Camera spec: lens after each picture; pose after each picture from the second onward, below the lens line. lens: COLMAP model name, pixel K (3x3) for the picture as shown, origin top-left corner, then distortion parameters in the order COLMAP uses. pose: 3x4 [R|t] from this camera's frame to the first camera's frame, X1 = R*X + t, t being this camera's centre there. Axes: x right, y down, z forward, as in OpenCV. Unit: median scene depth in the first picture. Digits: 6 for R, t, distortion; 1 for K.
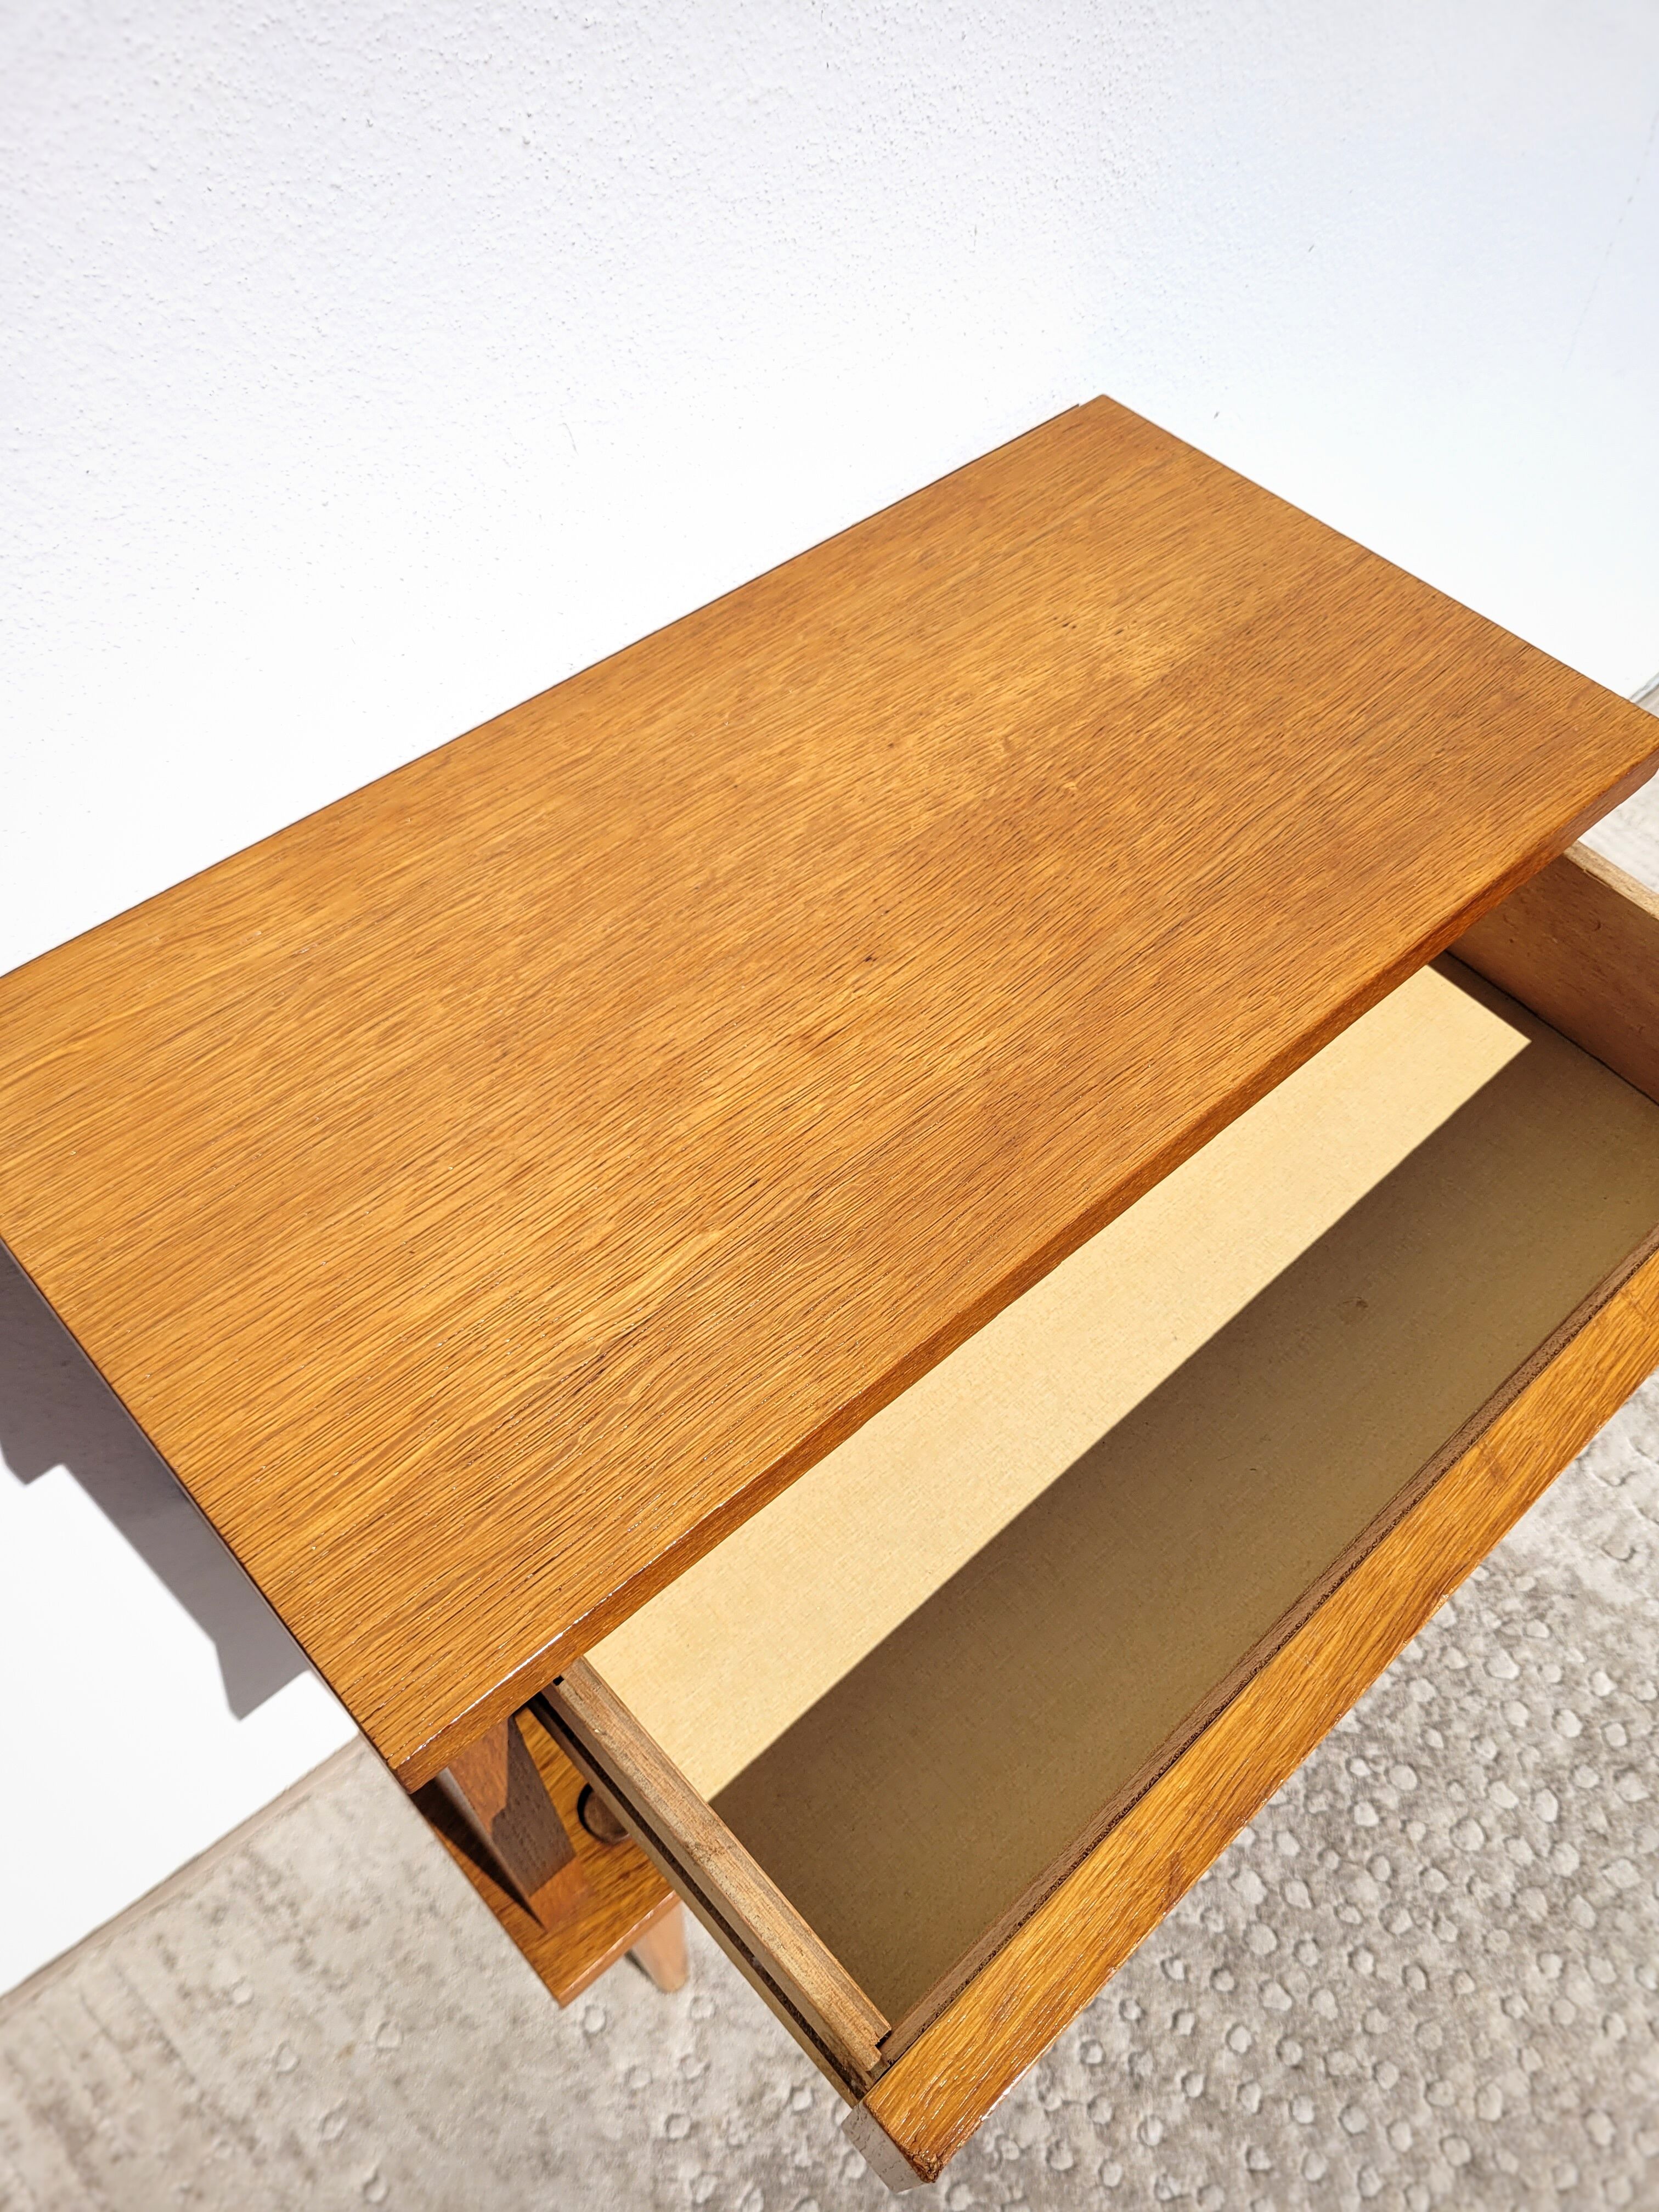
lens RADIAL K [[1692.6, 0, 851.2], [0, 1692.6, 1143.3], [0, 0, 1]] dist [0.031737, -0.037265]
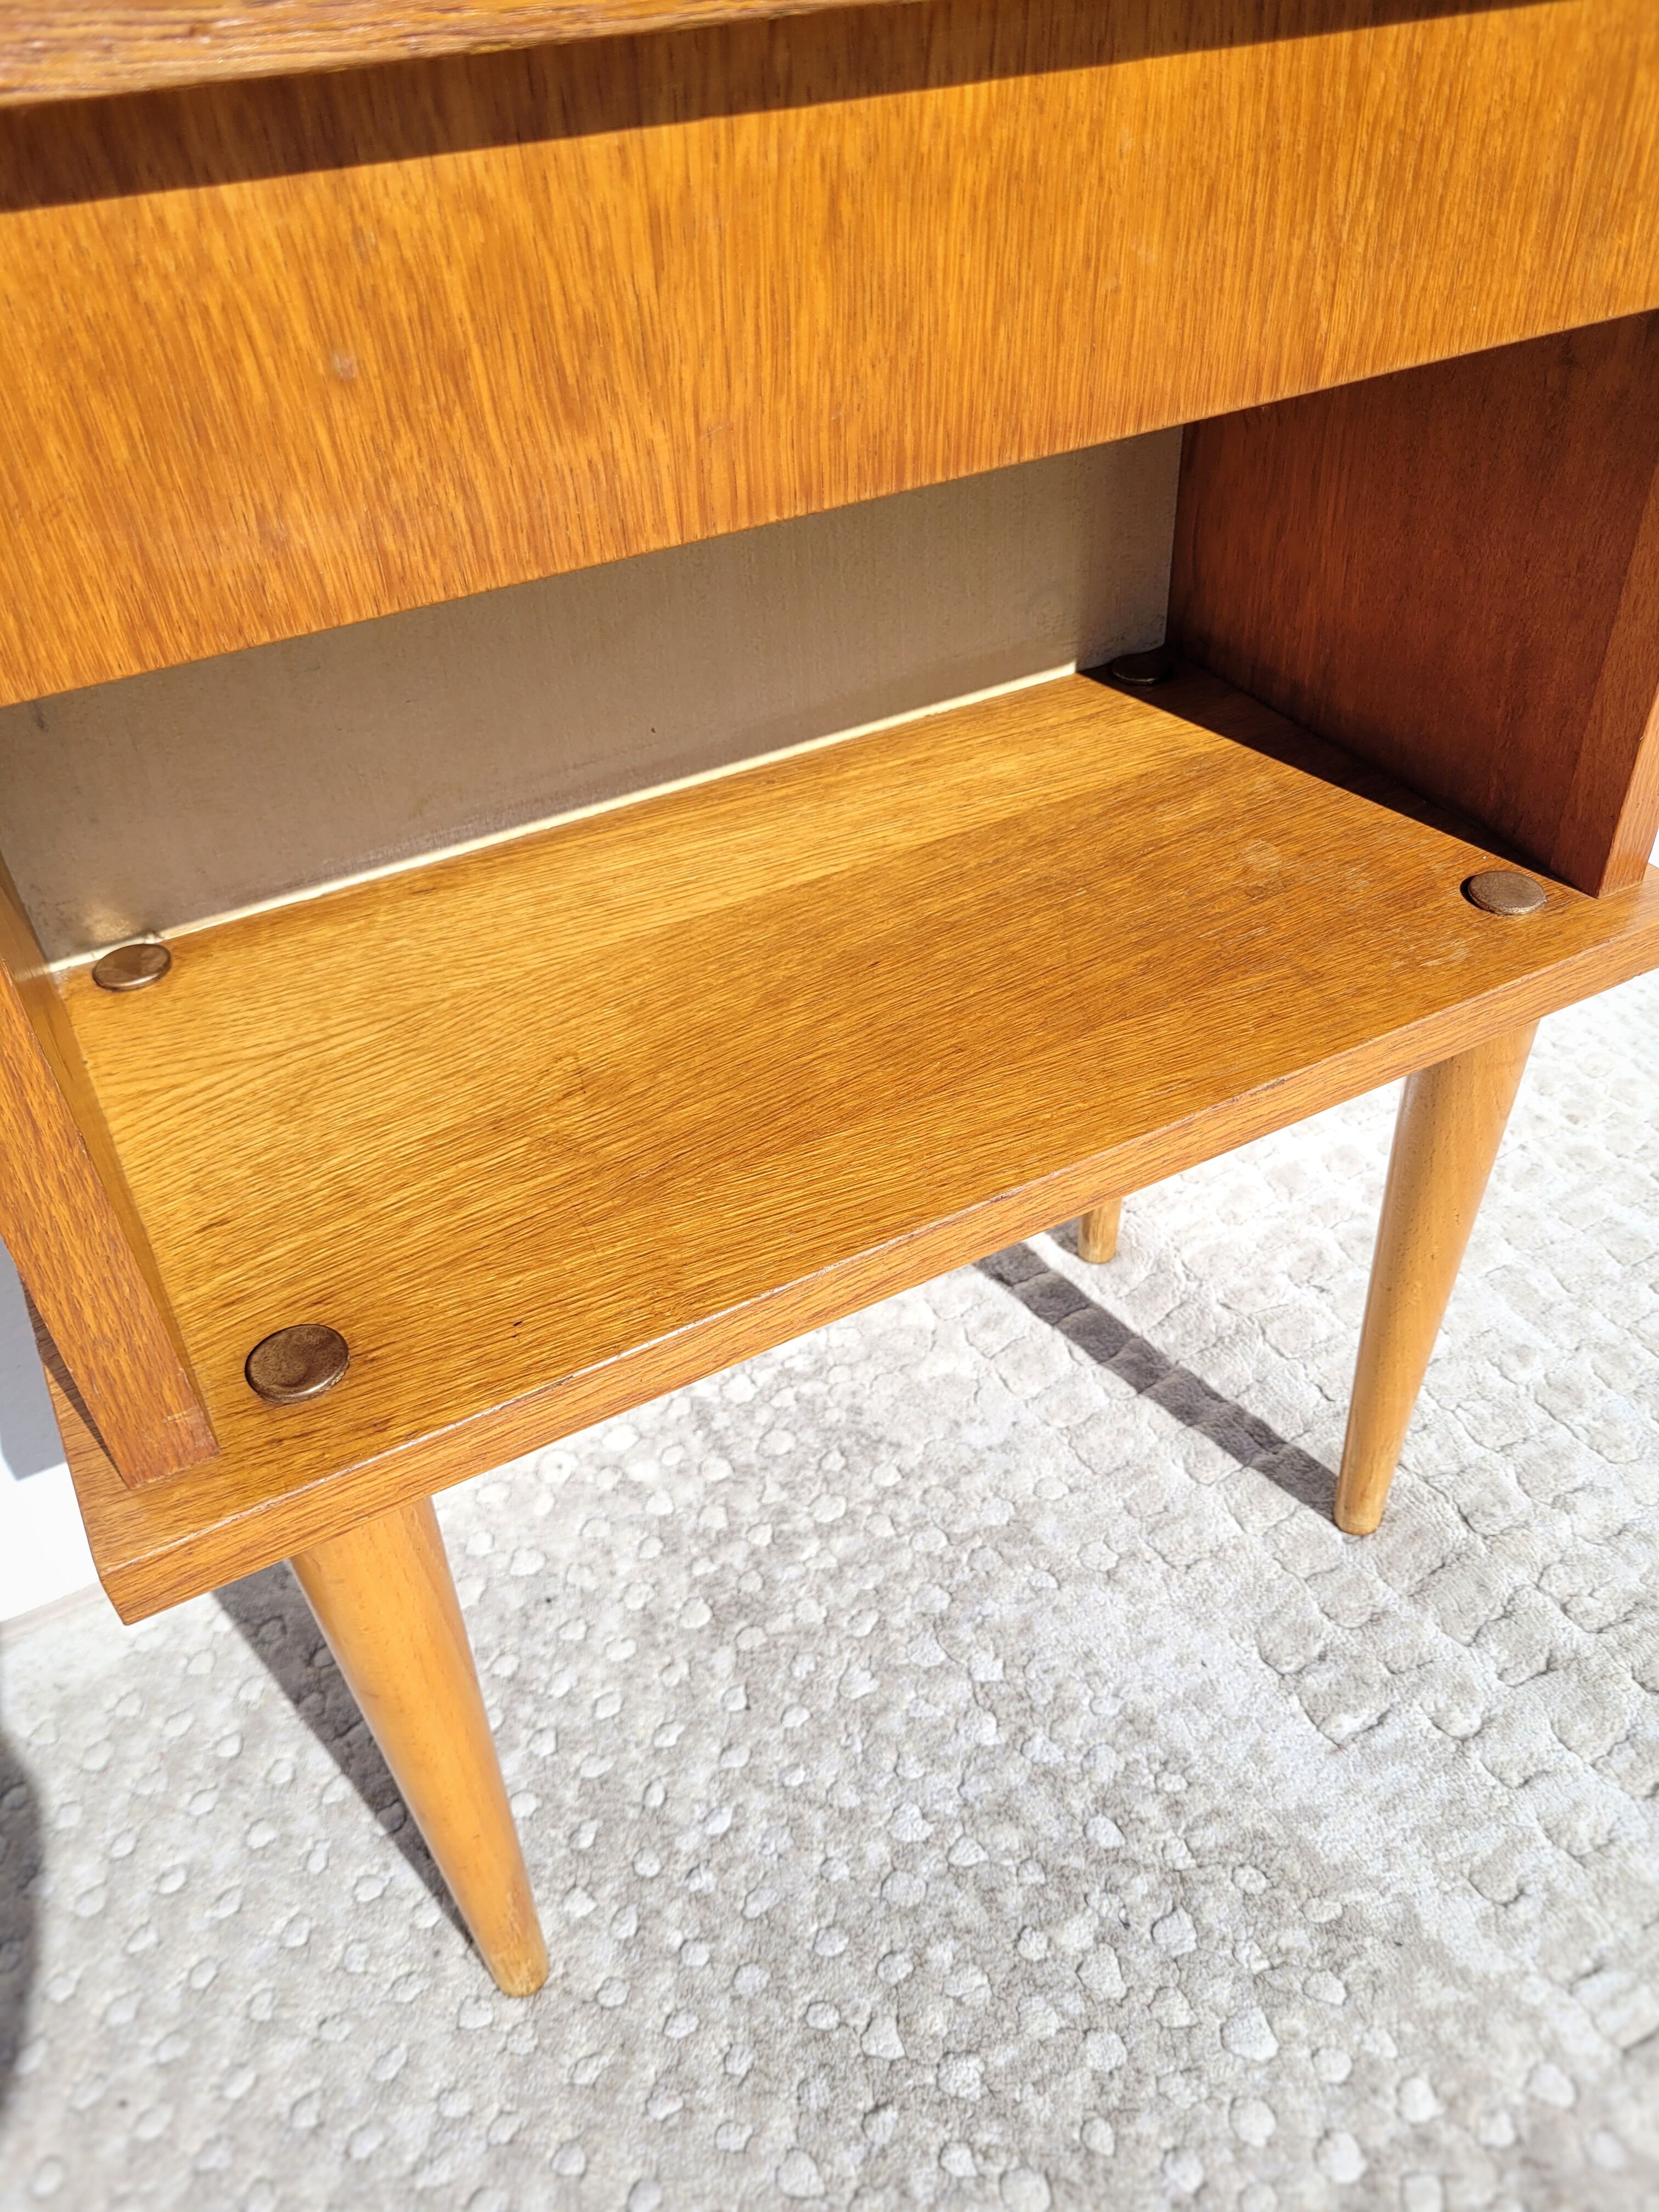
lens RADIAL K [[1692.6, 0, 882.9], [0, 1692.6, 1136.6], [0, 0, 1]] dist [0.031737, -0.037265]
pose [[0.980113, 0.108042, -0.166447, 0.328275], [-0.147327, 0.958108, -0.245611, 0.174630], [0.132938, 0.265248, 0.954972, 0.337378]]
